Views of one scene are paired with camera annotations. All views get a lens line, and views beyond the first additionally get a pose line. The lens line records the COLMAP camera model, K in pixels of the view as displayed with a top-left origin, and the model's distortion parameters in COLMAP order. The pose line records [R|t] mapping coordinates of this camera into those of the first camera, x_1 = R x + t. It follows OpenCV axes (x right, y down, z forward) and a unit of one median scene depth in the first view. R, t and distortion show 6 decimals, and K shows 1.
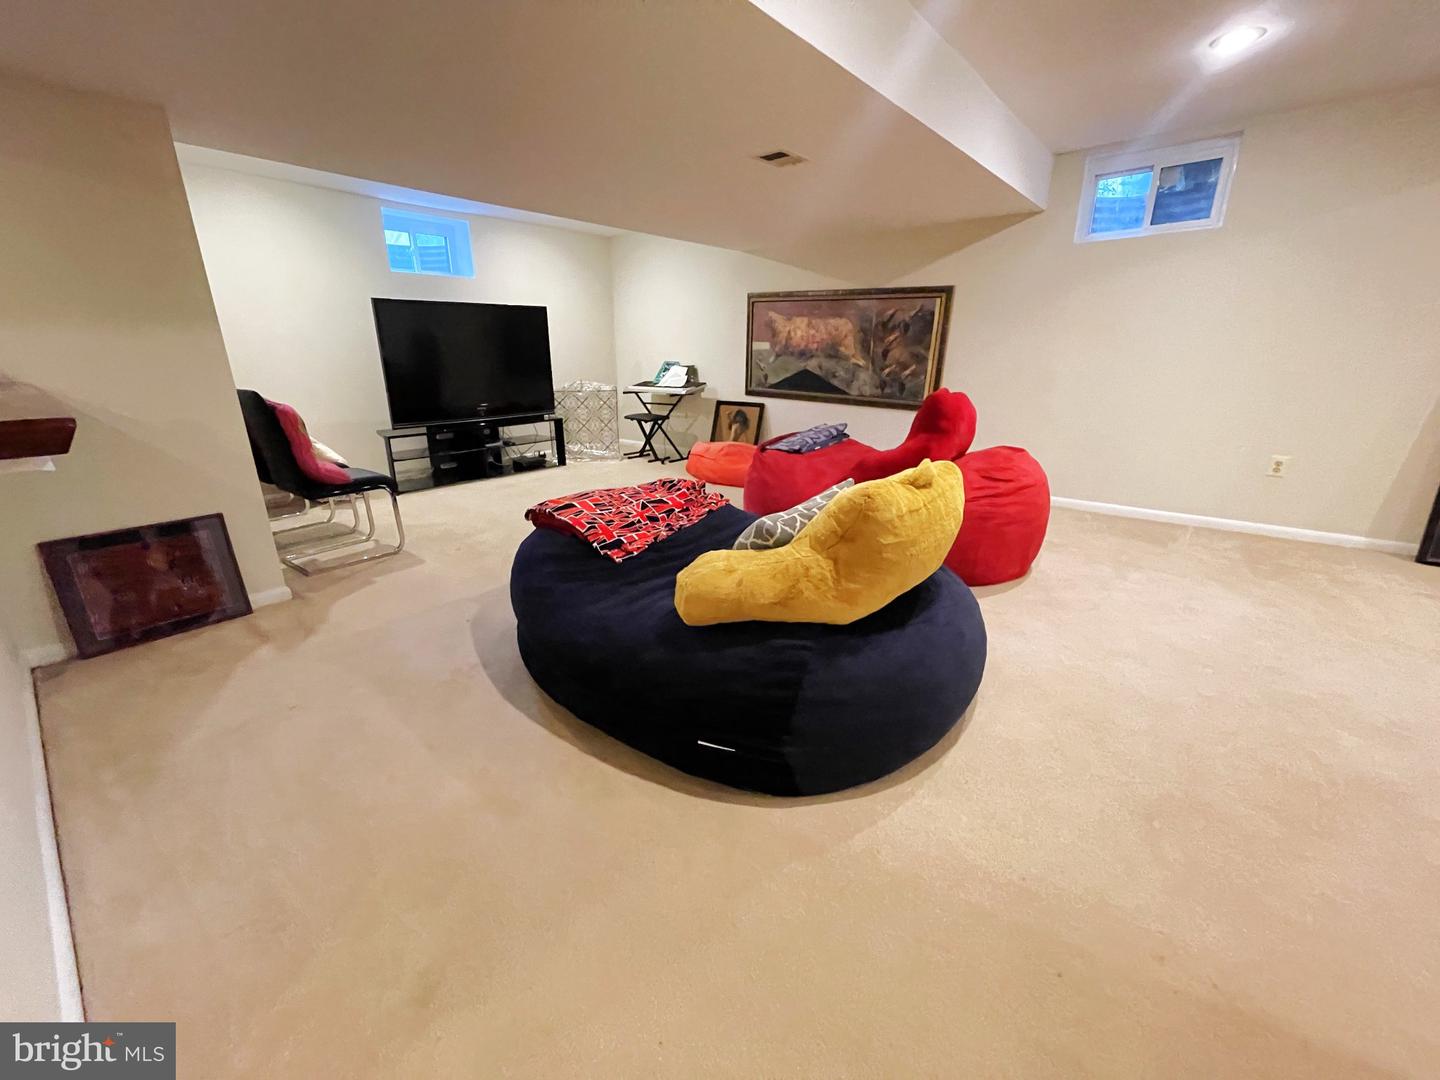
lens RADIAL K [[581.8, 0, 708.8], [0, 581.8, 539.2], [0, 0, 1]] dist [-0.003239, 0.001062]
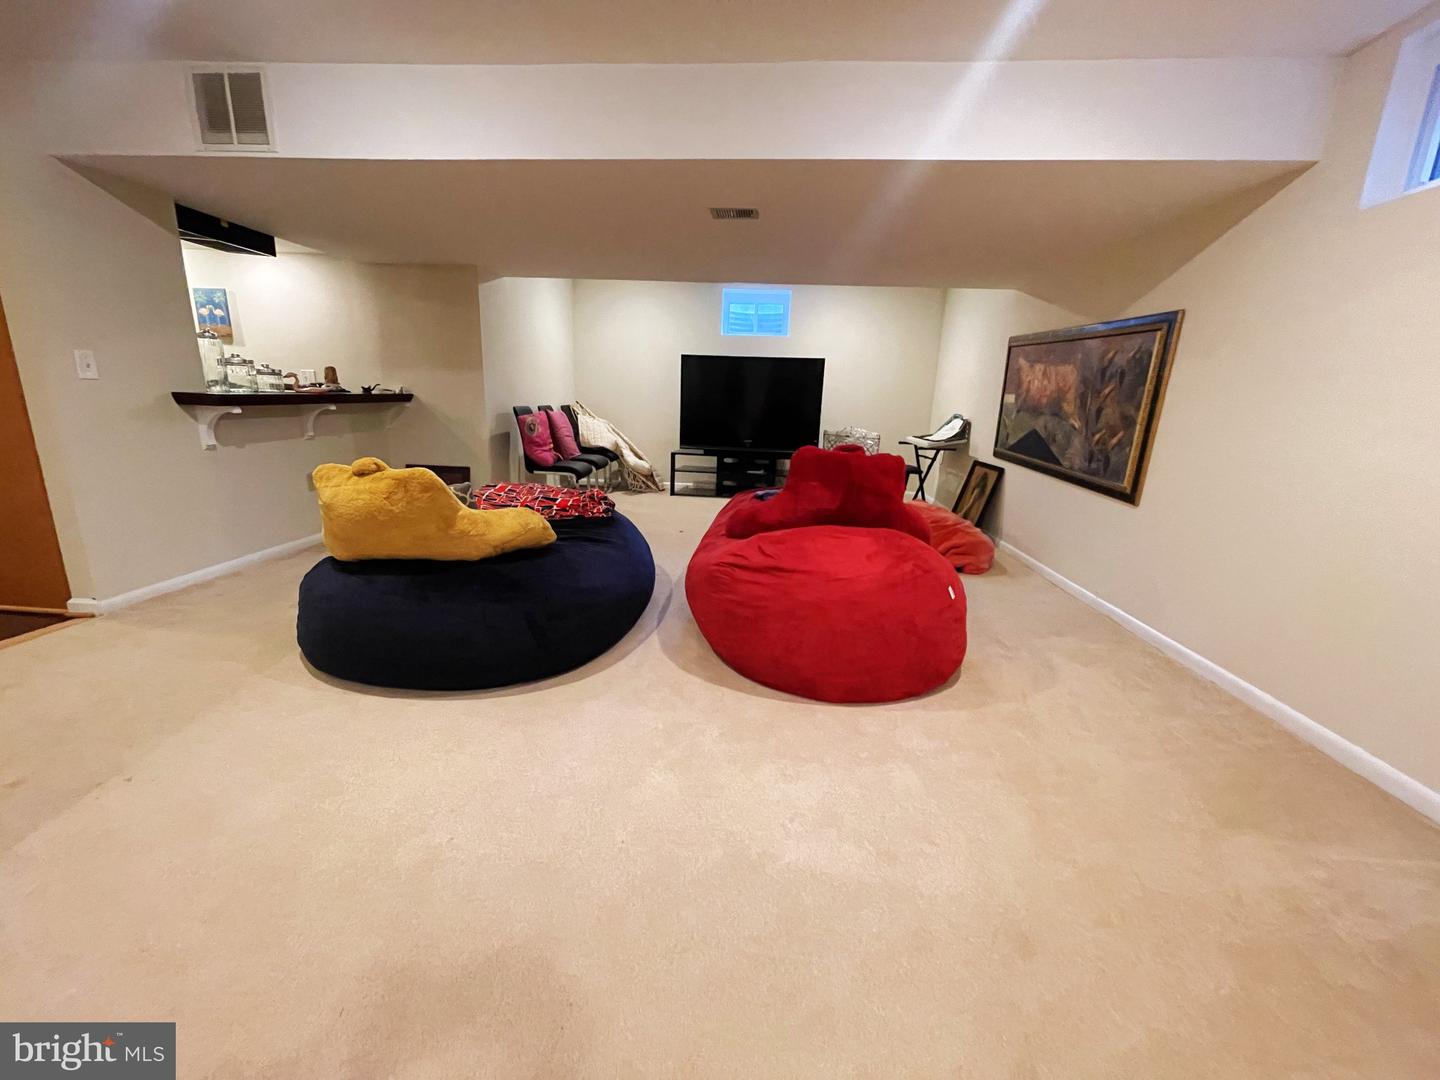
lens RADIAL K [[581.8, 0, 702.5], [0, 581.8, 535.7], [0, 0, 1]] dist [-0.003239, 0.001062]
pose [[0.571684, 0.216716, -0.791335, 0.604920], [-0.284127, 0.957100, 0.056851, -0.082184], [0.769707, 0.192339, 0.608734, 0.236360]]
